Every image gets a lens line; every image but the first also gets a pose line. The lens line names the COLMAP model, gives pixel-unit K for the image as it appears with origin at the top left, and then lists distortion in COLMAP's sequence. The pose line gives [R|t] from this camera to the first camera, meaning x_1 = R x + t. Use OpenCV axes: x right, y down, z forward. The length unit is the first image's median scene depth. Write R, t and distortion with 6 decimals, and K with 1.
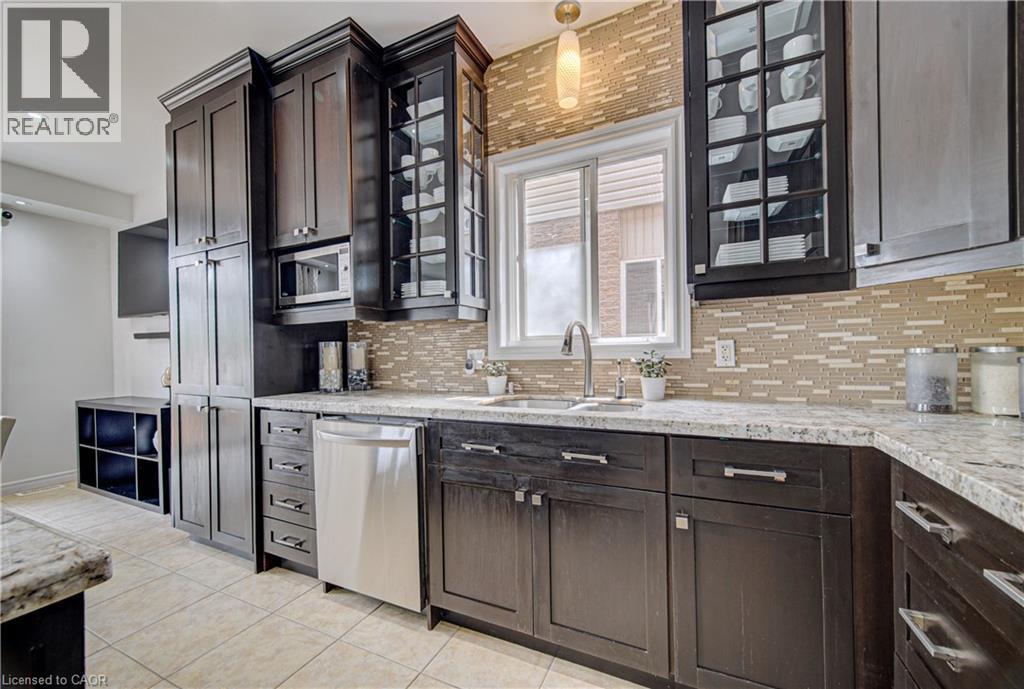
lens RADIAL K [[410.7, 0, 504.4], [0, 410.7, 354.9], [0, 0, 1]] dist [0.001025, -0.001009]
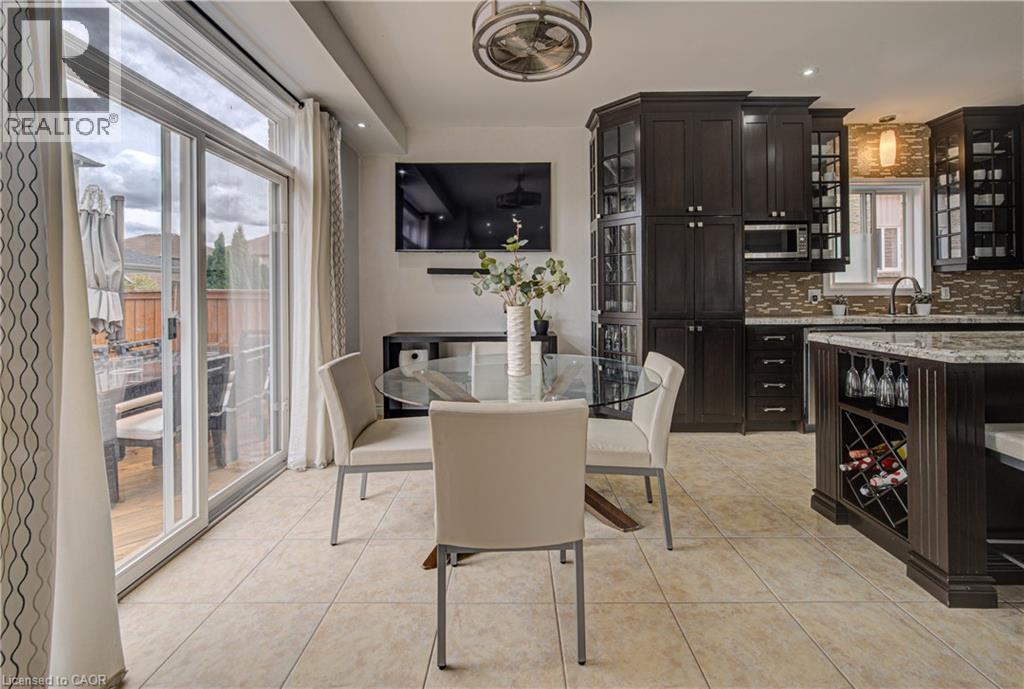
lens RADIAL K [[410.7, 0, 524.1], [0, 410.7, 296.0], [0, 0, 1]] dist [0.001025, -0.001009]
pose [[0.899420, 0.009958, 0.436972, -2.201677], [-0.007219, 0.999943, -0.007928, 0.041363], [-0.437026, 0.003976, 0.899440, -0.005590]]
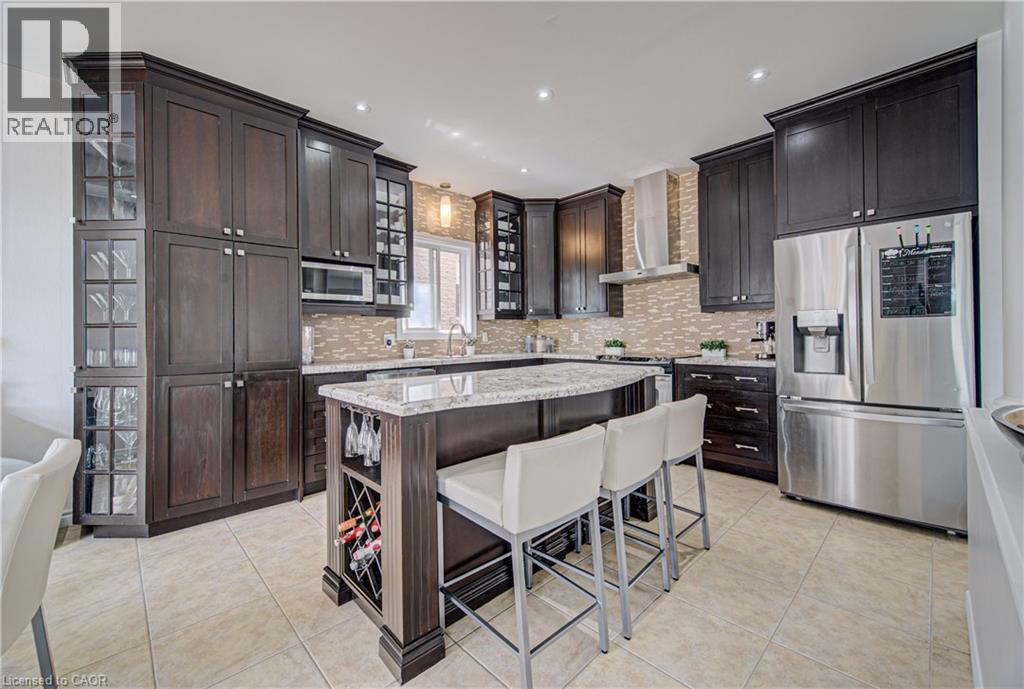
lens RADIAL K [[410.7, 0, 504.9], [0, 410.7, 333.0], [0, 0, 1]] dist [0.001025, -0.001009]
pose [[0.343420, 0.018679, 0.938996, -1.791408], [0.006566, 0.999730, -0.022289, 0.028147], [-0.939159, 0.013820, 0.343204, -0.072053]]
